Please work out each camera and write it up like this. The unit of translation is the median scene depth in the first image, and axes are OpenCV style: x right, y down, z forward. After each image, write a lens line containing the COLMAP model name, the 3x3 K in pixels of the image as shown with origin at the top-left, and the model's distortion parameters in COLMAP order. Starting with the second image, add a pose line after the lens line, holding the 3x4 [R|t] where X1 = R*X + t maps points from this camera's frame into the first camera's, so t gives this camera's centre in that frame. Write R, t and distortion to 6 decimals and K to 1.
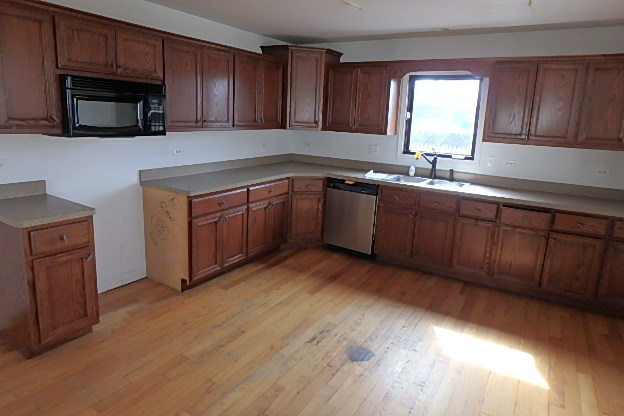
lens RADIAL K [[379.4, 0, 315.9], [0, 379.4, 194.7], [0, 0, 1]] dist [-0.040459, 0.001288]
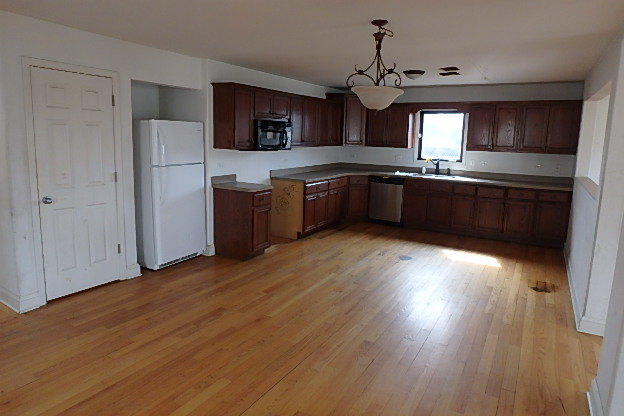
lens RADIAL K [[379.4, 0, 315.9], [0, 379.4, 194.7], [0, 0, 1]] dist [-0.040459, 0.001288]
pose [[0.999754, -0.021525, 0.005357, -0.229532], [0.021746, 0.998736, -0.045326, 0.111281], [-0.004375, 0.045432, 0.998958, -0.634330]]
